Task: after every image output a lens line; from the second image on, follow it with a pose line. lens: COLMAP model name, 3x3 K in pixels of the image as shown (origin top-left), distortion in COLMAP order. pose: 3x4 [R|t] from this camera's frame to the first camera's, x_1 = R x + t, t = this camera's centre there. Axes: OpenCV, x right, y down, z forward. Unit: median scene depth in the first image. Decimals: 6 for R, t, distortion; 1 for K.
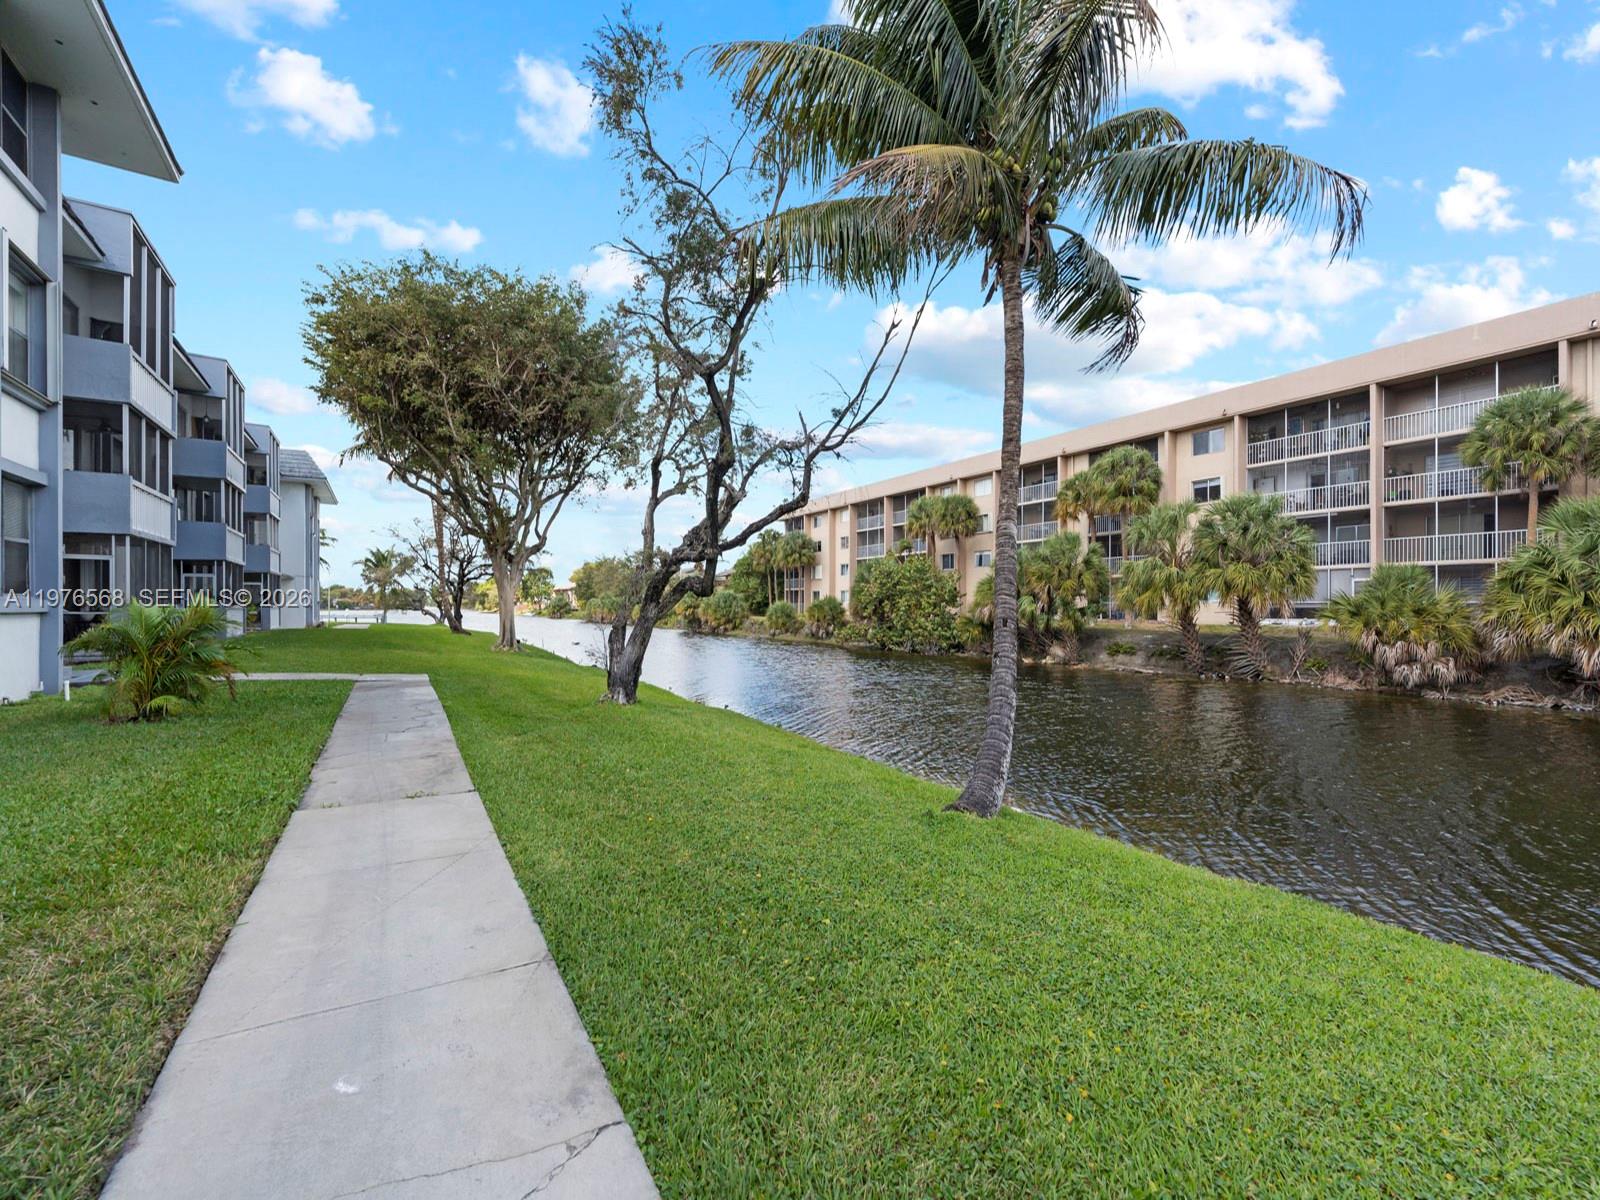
lens RADIAL K [[641.3, 0, 800.0], [0, 641.3, 600.0], [0, 0, 1]] dist [0.000991, -0.000123]
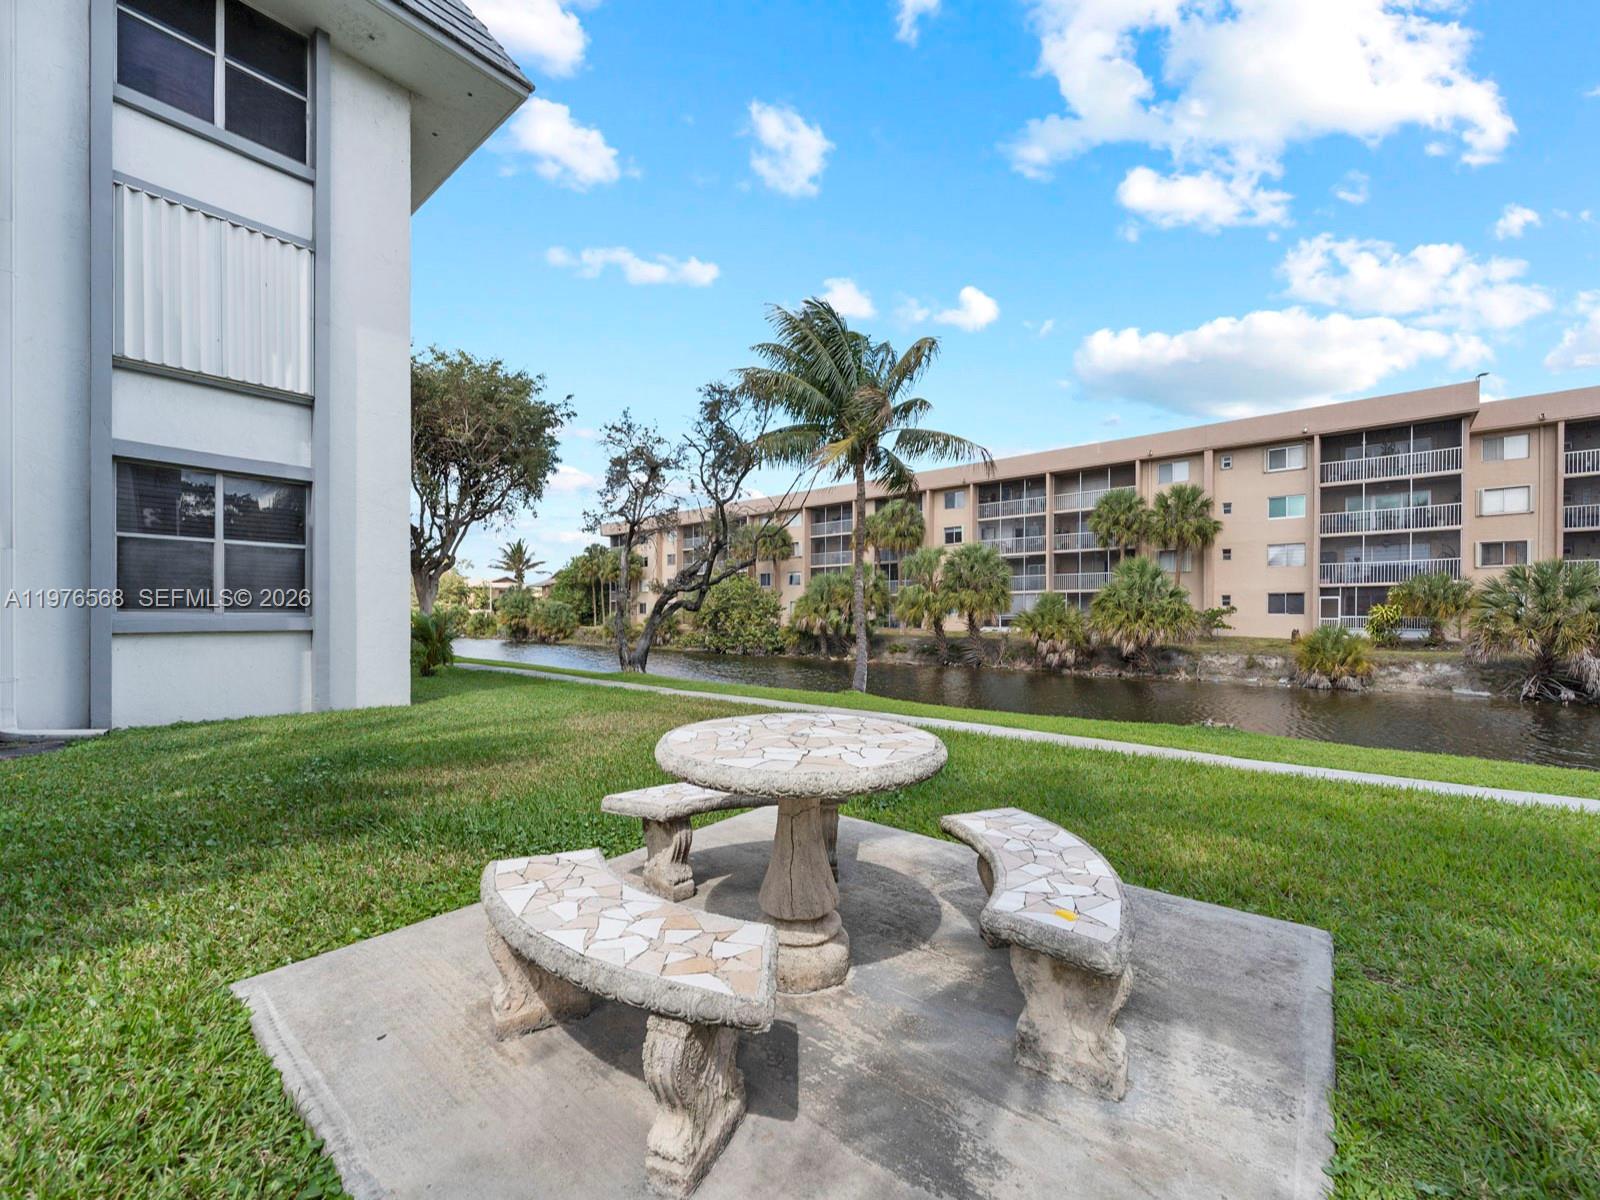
lens RADIAL K [[641.3, 0, 800.0], [0, 641.3, 600.0], [0, 0, 1]] dist [0.000991, -0.000123]
pose [[0.949615, 0.012657, 0.313164, -0.129993], [-0.007247, 0.999804, -0.018432, -0.001889], [-0.313336, 0.015234, 0.949520, -0.240956]]
